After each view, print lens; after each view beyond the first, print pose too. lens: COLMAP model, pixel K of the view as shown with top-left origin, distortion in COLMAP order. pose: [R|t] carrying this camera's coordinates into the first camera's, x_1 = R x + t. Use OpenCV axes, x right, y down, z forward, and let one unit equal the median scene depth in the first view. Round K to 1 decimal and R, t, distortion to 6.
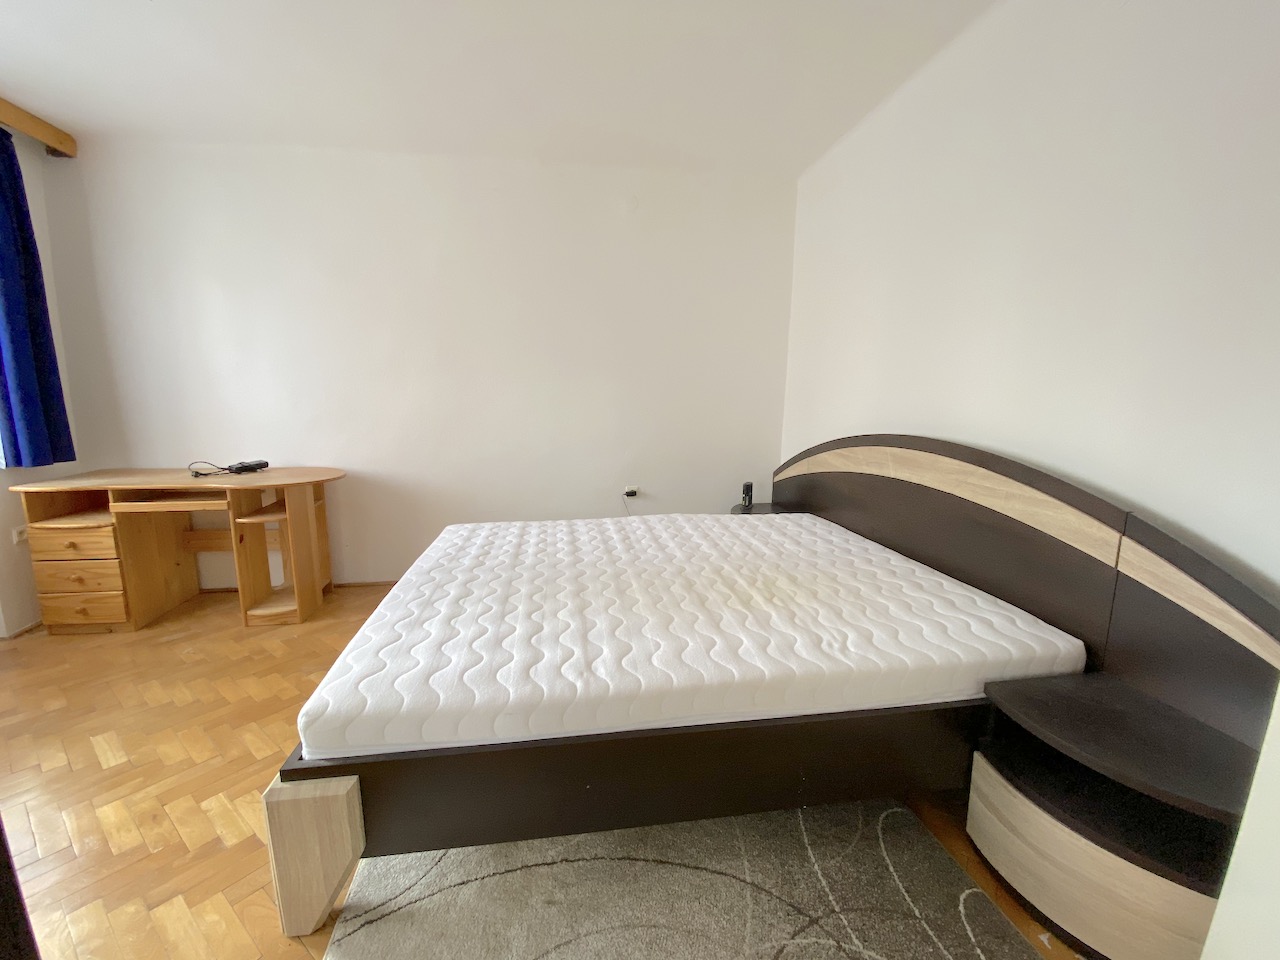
lens RADIAL K [[509.3, 0, 649.4], [0, 509.3, 483.1], [0, 0, 1]] dist [-0.020542, -0.001103]
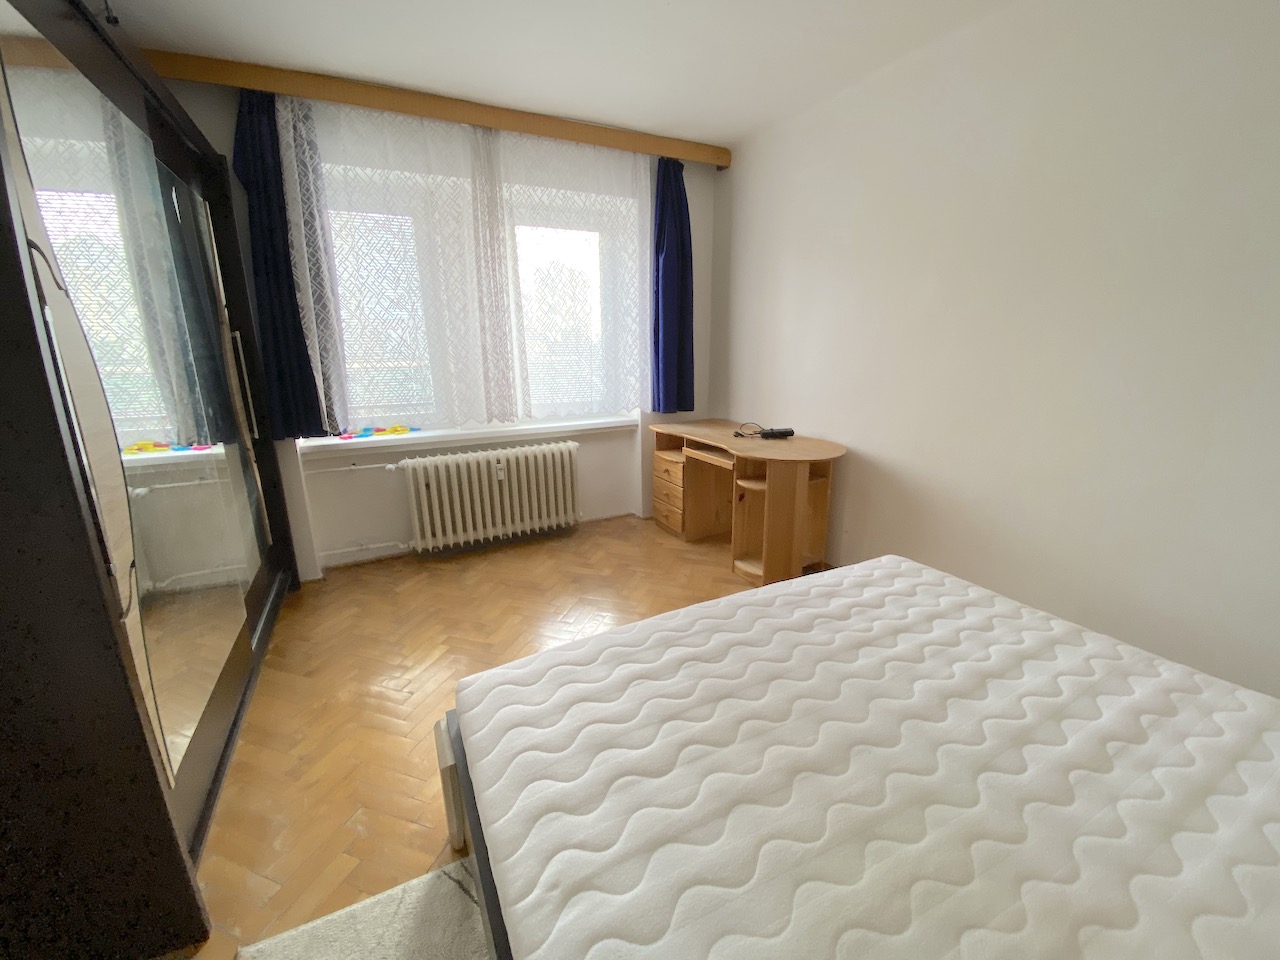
lens RADIAL K [[509.3, 0, 644.4], [0, 509.3, 478.4], [0, 0, 1]] dist [-0.020542, -0.001103]
pose [[0.268499, 0.231311, -0.935095, 0.194025], [-0.145972, 0.969301, 0.197859, -0.132637], [0.952156, 0.083373, 0.294021, 0.494194]]
